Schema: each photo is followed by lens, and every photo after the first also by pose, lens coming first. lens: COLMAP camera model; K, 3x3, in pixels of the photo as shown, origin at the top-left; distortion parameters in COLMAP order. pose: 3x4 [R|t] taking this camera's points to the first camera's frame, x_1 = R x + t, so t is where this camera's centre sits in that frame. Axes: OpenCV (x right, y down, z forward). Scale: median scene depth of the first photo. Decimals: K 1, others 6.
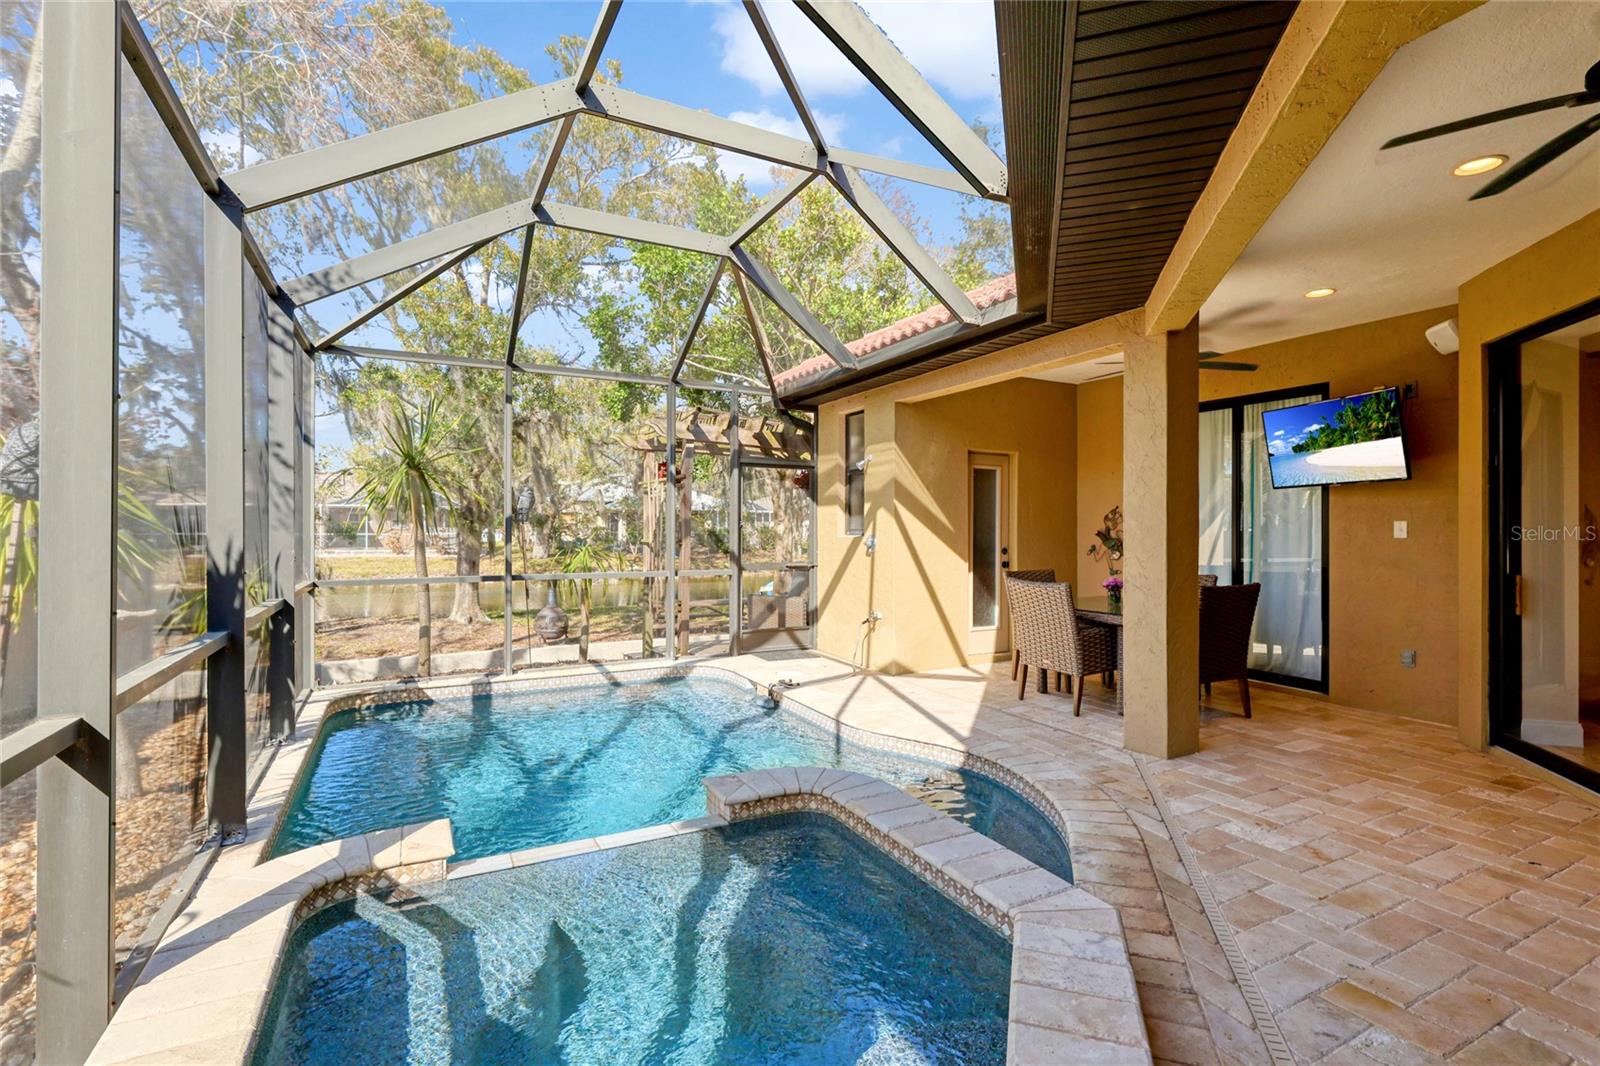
lens RADIAL K [[729.2, 0, 797.5], [0, 729.2, 527.7], [0, 0, 1]] dist [0.000429, 0.000268]
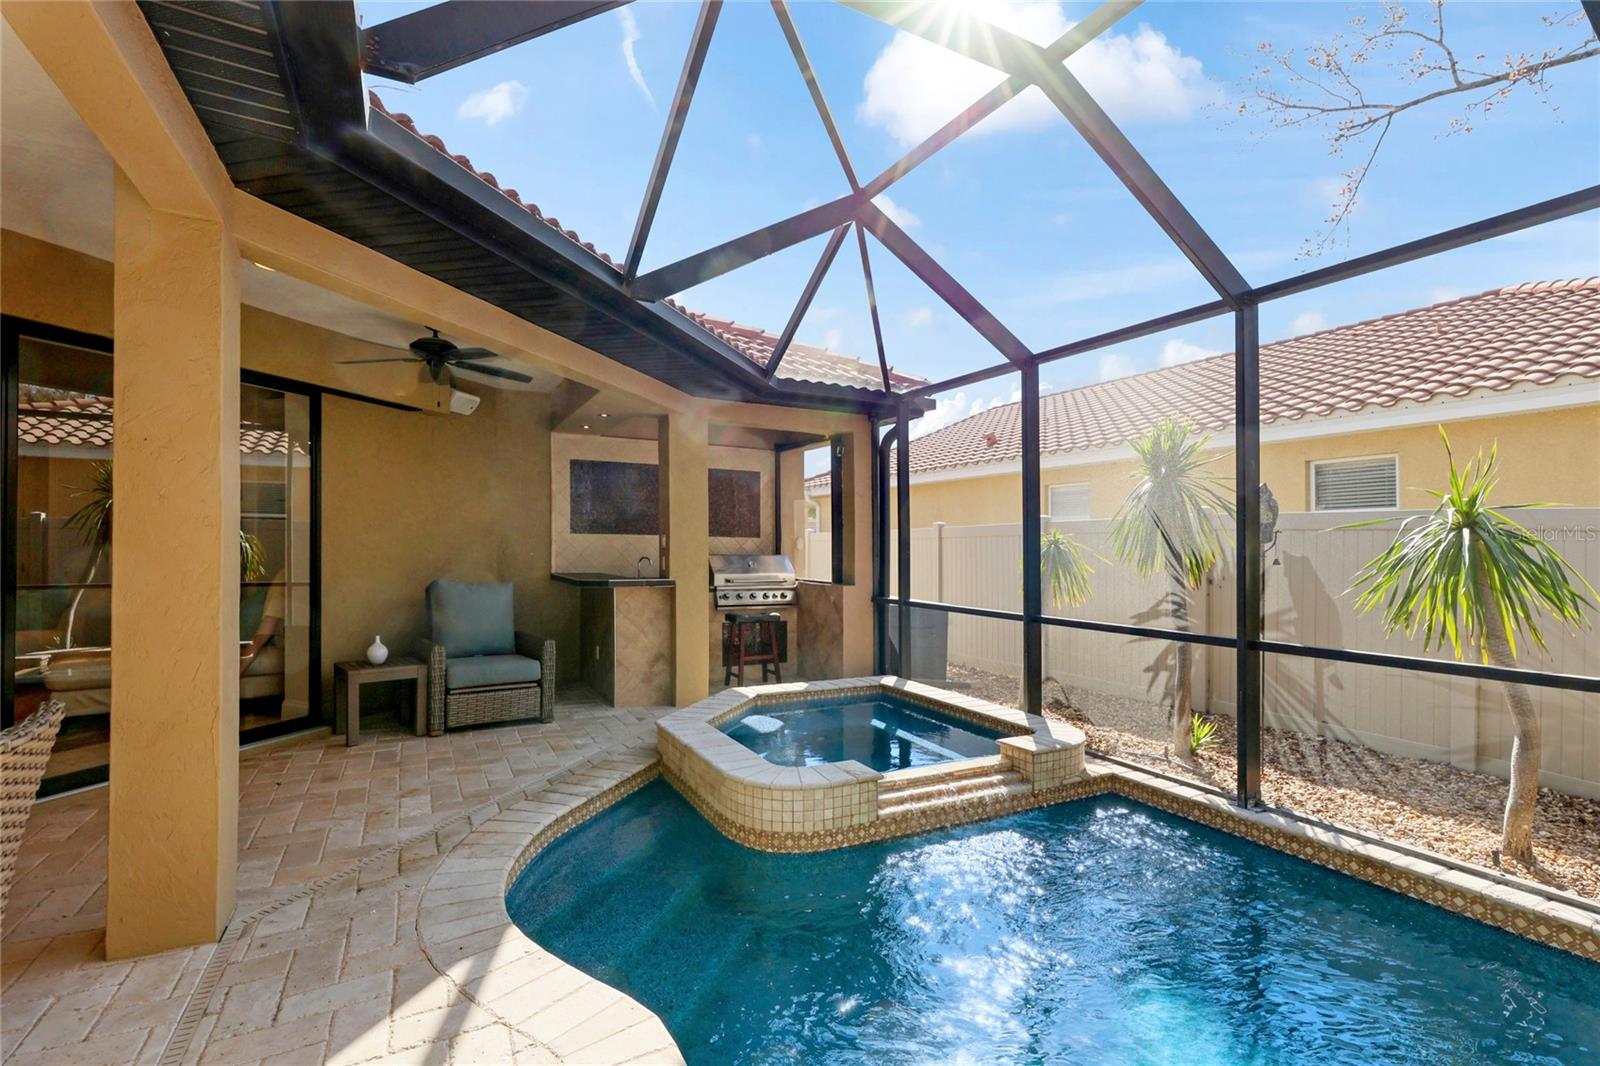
lens RADIAL K [[729.2, 0, 797.5], [0, 729.2, 527.7], [0, 0, 1]] dist [0.000429, 0.000268]
pose [[-0.999779, 0.004575, 0.020519, 0.002022], [0.004093, 0.999716, -0.023475, 0.013401], [-0.020620, -0.023386, -0.999514, 2.085067]]
